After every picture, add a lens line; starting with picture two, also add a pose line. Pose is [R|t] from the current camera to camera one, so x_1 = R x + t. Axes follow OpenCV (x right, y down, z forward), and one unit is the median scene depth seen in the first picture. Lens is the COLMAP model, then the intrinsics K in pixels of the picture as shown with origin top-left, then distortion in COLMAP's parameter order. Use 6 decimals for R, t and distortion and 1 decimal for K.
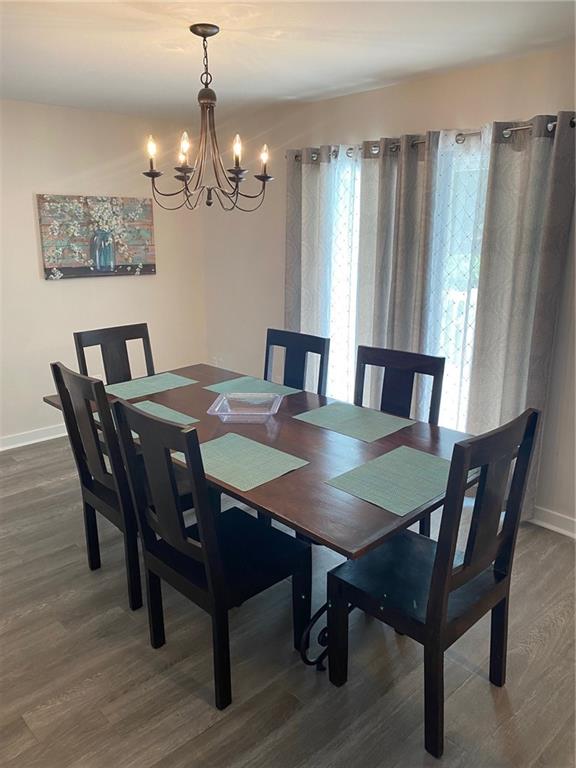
lens RADIAL K [[591.6, 0, 288.0], [0, 591.6, 384.0], [0, 0, 1]] dist [0.069742, -0.090379]
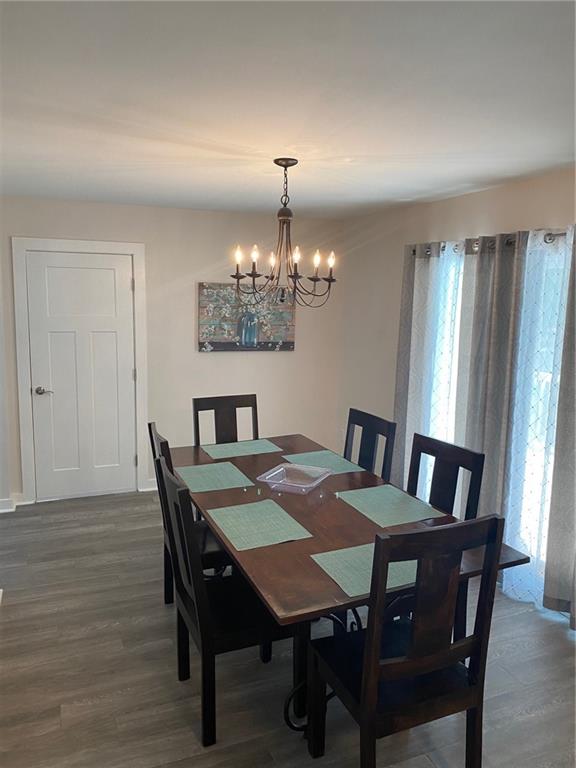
lens RADIAL K [[591.6, 0, 288.0], [0, 591.6, 384.0], [0, 0, 1]] dist [0.069742, -0.090379]
pose [[0.934416, 0.071867, -0.348857, 0.218794], [-0.111380, 0.989271, -0.094536, -0.022039], [0.338320, 0.127191, 0.932396, -0.046055]]
